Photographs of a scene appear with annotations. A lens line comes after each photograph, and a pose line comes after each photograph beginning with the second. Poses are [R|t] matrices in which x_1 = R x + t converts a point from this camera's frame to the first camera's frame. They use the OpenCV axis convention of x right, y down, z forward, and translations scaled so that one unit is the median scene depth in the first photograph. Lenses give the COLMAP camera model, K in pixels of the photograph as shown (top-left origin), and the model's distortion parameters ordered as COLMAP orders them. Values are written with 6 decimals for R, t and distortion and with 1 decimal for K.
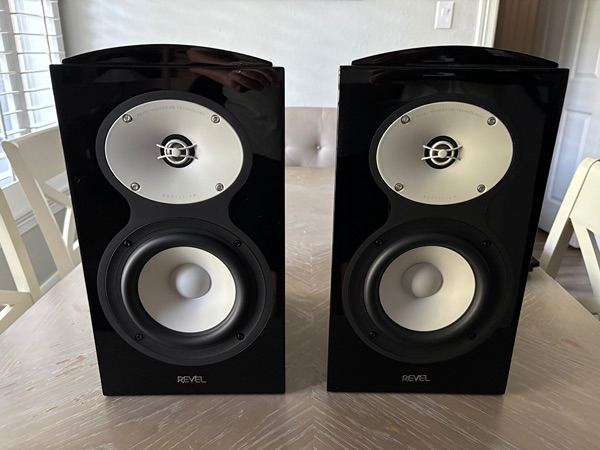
lens RADIAL K [[456.5, 0, 302.6], [0, 456.5, 225.5], [0, 0, 1]] dist [0.068917, -0.091330]
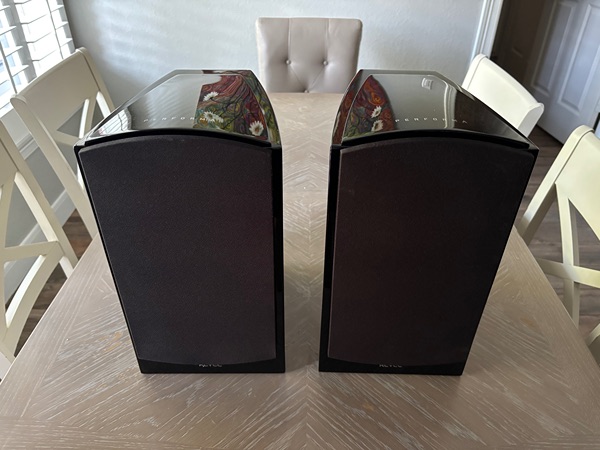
lens RADIAL K [[455.8, 0, 297.1], [0, 455.8, 225.4], [0, 0, 1]] dist [0.065290, -0.083773]
pose [[0.999772, 0.007466, -0.020010, 0.016893], [-0.001913, 0.964460, 0.264222, -0.351712], [0.021272, -0.264124, 0.964254, -0.095944]]
